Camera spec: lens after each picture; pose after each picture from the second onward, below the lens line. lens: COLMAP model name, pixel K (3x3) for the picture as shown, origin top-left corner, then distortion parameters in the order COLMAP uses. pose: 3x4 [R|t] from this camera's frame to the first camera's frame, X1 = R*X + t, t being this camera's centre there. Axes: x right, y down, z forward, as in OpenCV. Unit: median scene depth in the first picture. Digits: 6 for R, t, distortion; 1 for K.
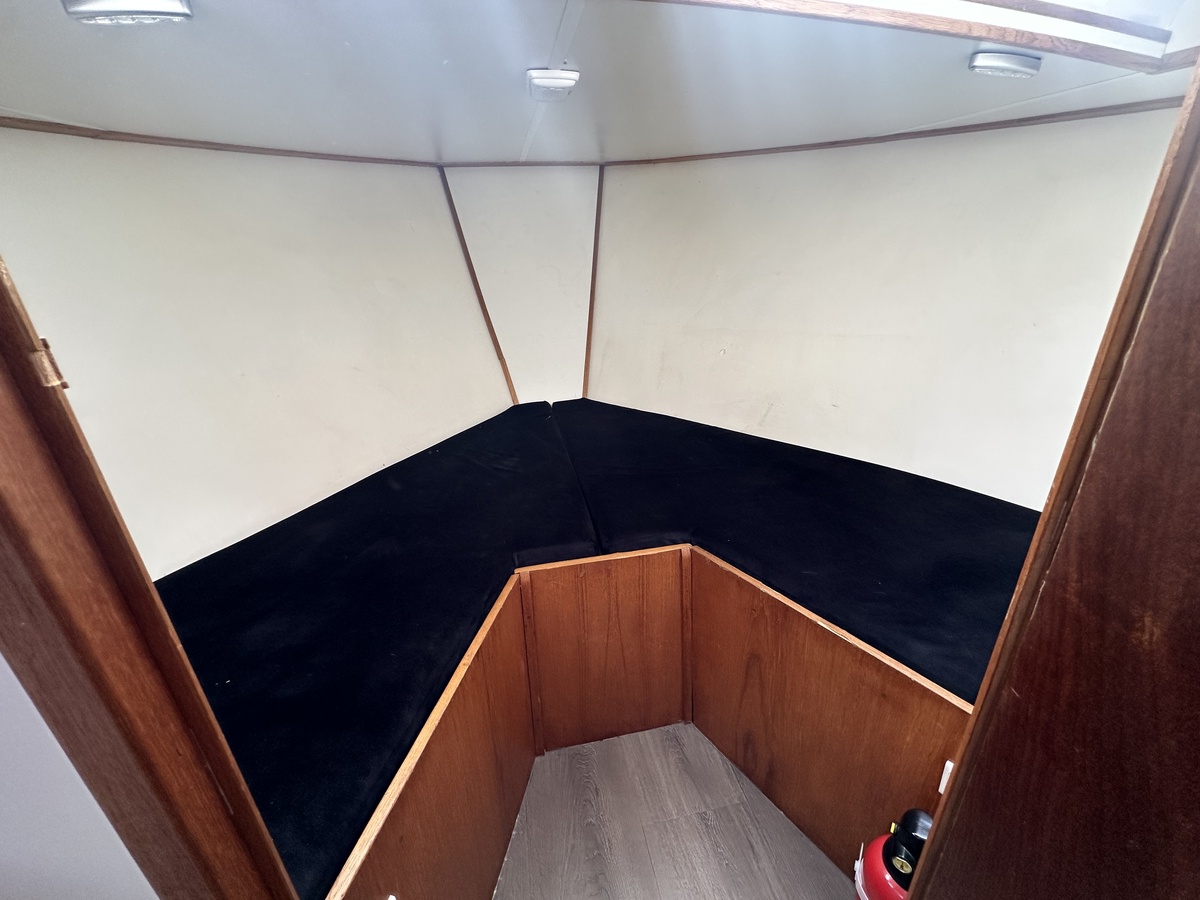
lens RADIAL K [[477.4, 0, 601.1], [0, 477.4, 450.4], [0, 0, 1]] dist [-0.003327, 0.000425]
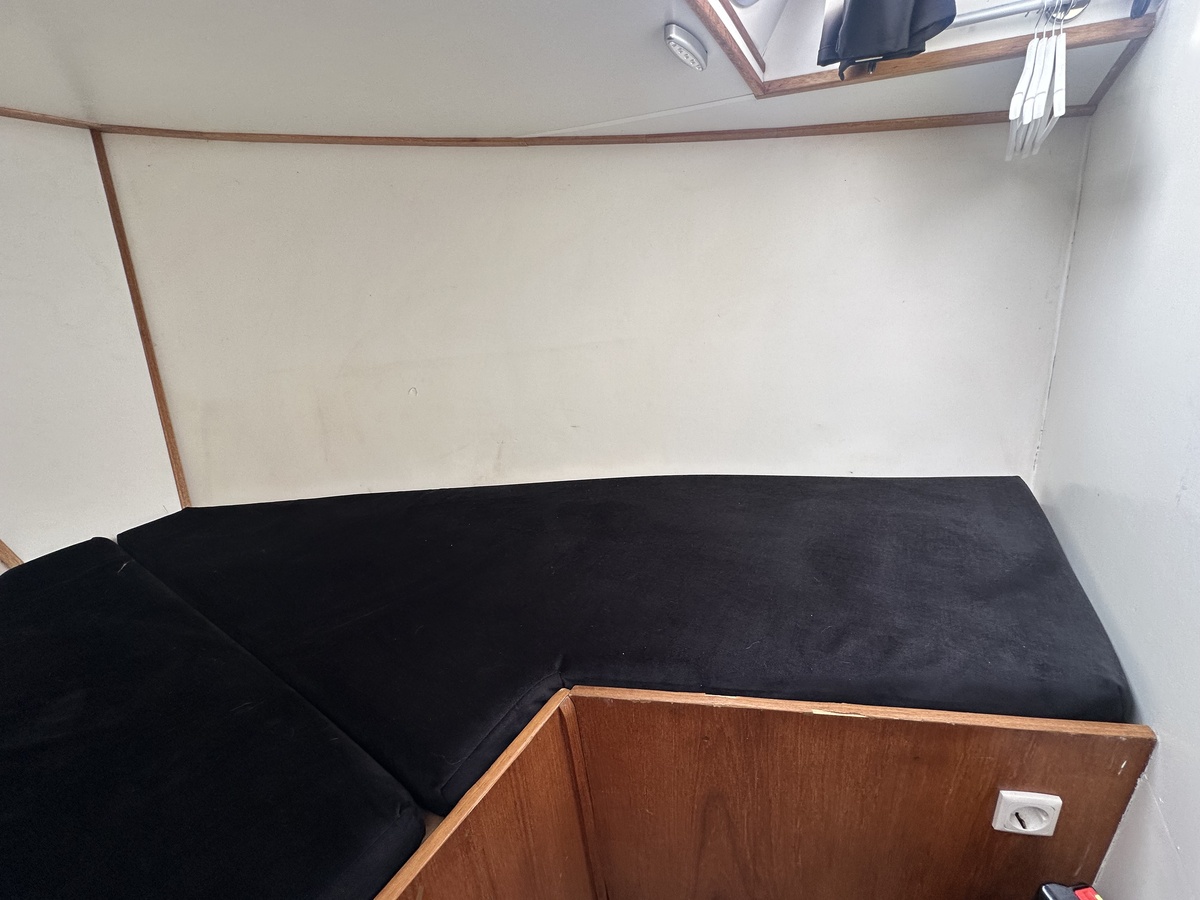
lens RADIAL K [[477.4, 0, 601.1], [0, 477.4, 450.4], [0, 0, 1]] dist [-0.003327, 0.000425]
pose [[0.701156, -0.242966, 0.670335, -0.113518], [0.297455, 0.954105, 0.034688, -0.099231], [-0.647998, 0.175073, 0.741248, 0.476569]]
